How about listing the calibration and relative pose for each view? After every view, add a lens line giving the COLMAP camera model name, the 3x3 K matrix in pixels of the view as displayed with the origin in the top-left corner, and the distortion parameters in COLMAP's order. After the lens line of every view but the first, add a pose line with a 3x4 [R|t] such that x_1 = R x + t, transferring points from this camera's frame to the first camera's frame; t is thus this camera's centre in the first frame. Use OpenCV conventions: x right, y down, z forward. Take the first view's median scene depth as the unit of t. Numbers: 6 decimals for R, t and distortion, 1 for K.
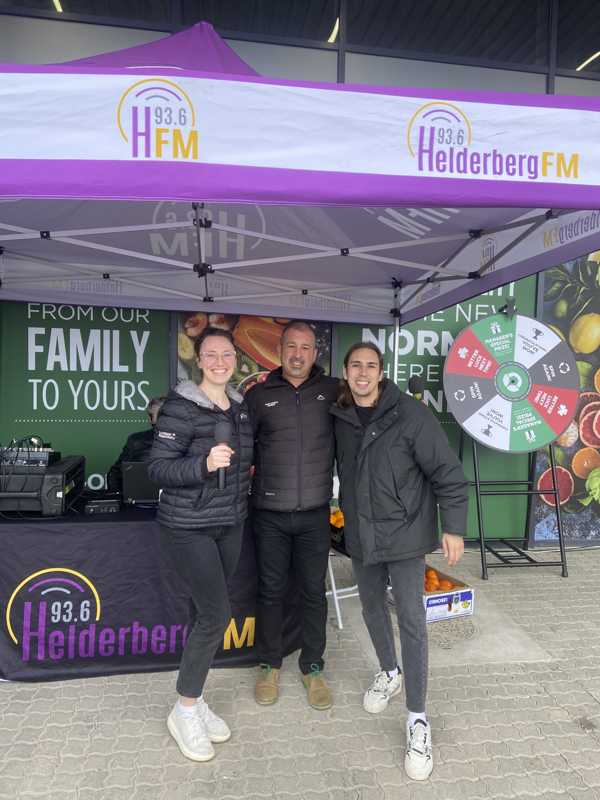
lens RADIAL K [[597.1, 0, 302.3], [0, 597.1, 396.2], [0, 0, 1]] dist [0.116078, -0.145454]
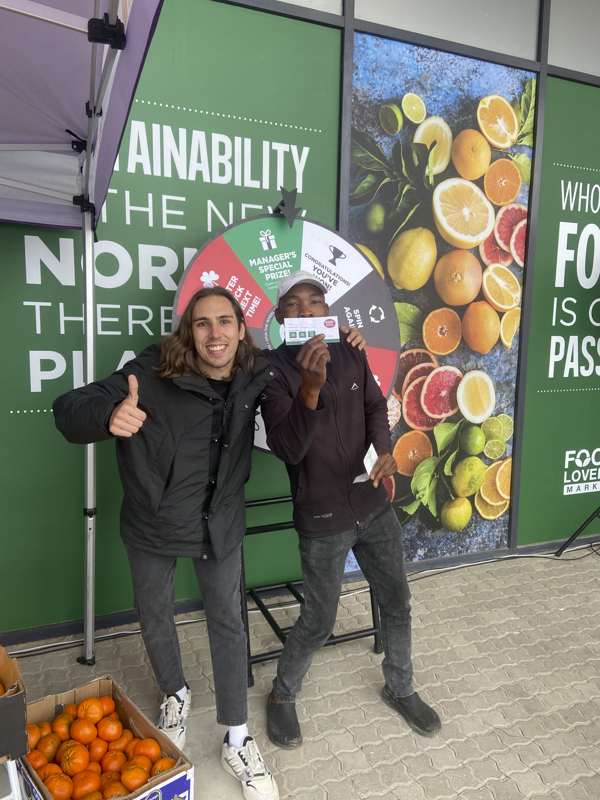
lens RADIAL K [[597.1, 0, 301.7], [0, 597.1, 395.7], [0, 0, 1]] dist [0.116078, -0.145454]
pose [[0.970474, -0.036405, 0.238443, 0.209982], [0.016868, 0.996368, 0.083469, -0.013923], [-0.240615, -0.076982, 0.967563, 0.426485]]
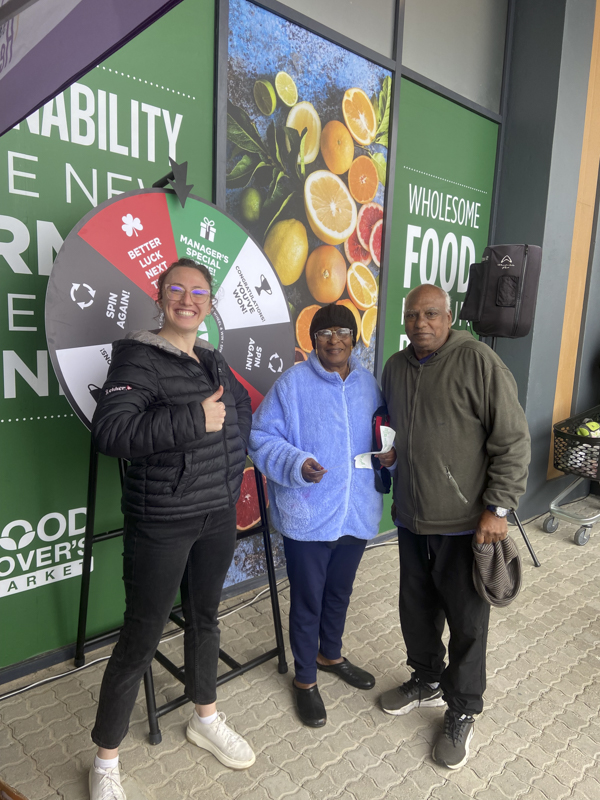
lens RADIAL K [[597.1, 0, 297.7], [0, 597.1, 406.6], [0, 0, 1]] dist [0.116078, -0.145454]
pose [[0.823591, -0.075129, 0.562186, 0.131400], [0.006512, 0.992376, 0.123078, -0.024382], [-0.567146, -0.097704, 0.817801, 0.521159]]
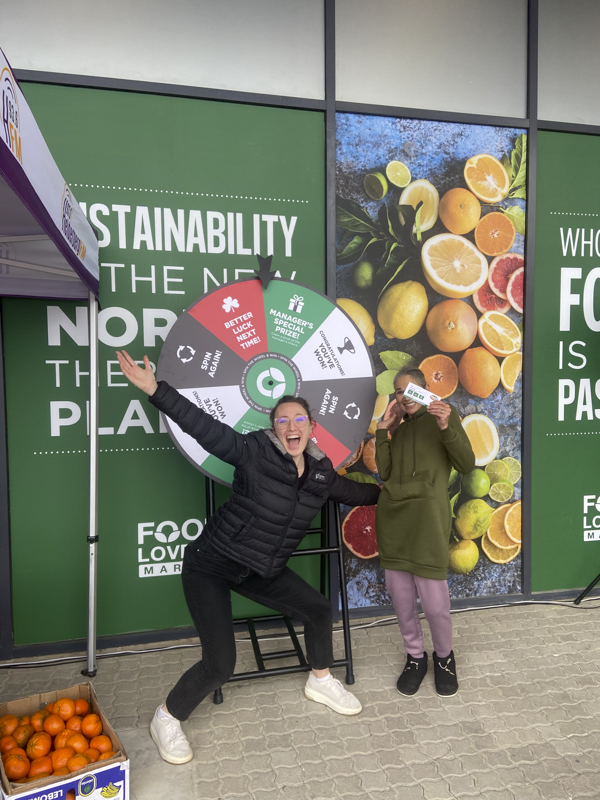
lens RADIAL K [[597.1, 0, 310.5], [0, 597.1, 405.2], [0, 0, 1]] dist [0.116078, -0.145454]
pose [[0.996840, -0.035162, 0.071235, 0.338369], [0.034409, 0.999339, 0.011762, -0.006538], [-0.071601, -0.009273, 0.997390, 0.348950]]
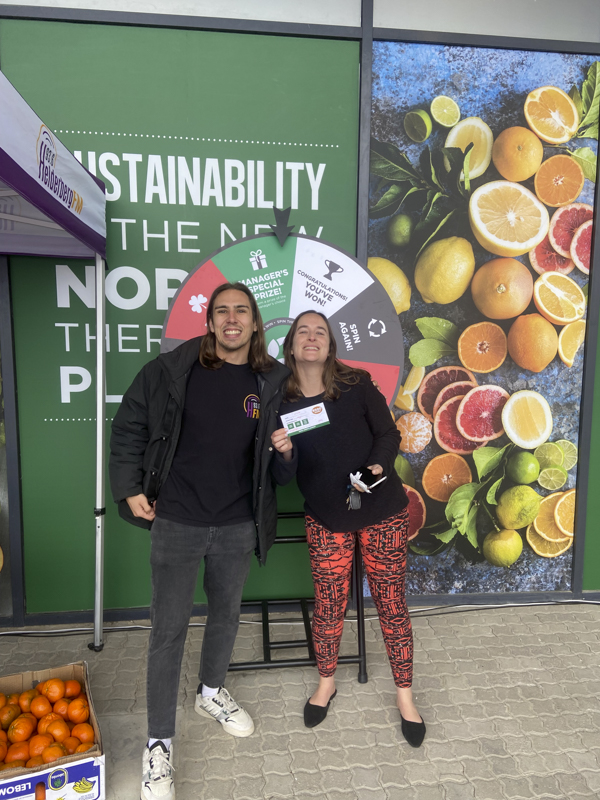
lens RADIAL K [[597.1, 0, 304.3], [0, 597.1, 405.9], [0, 0, 1]] dist [0.116078, -0.145454]
pose [[0.998674, -0.009566, -0.050581, 0.389168], [0.013119, 0.997434, 0.070382, -0.012720], [0.049778, -0.070953, 0.996237, 0.409824]]
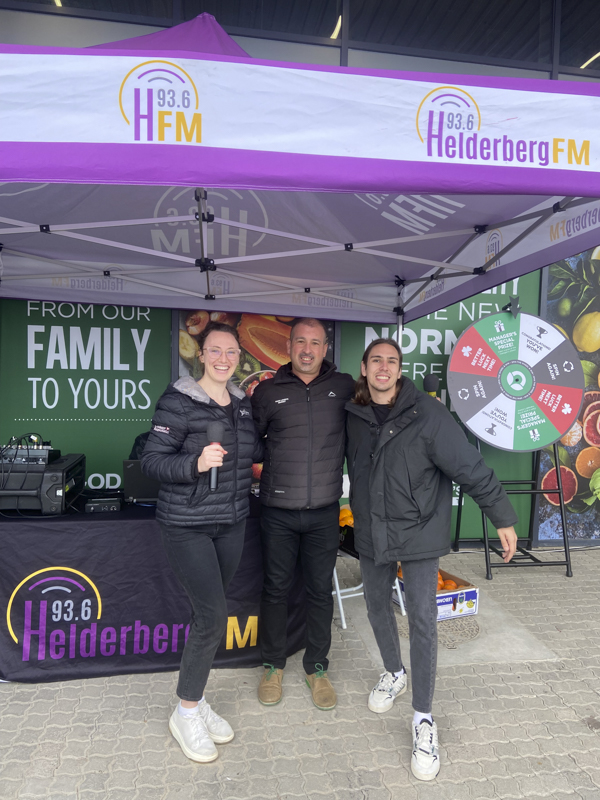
lens RADIAL K [[597.1, 0, 306.1], [0, 597.1, 398.8], [0, 0, 1]] dist [0.116078, -0.145454]
pose [[0.999985, -0.000599, 0.005480, -0.003511], [0.000606, 0.999999, -0.001243, 0.007325], [-0.005479, 0.001246, 0.999984, 0.008252]]
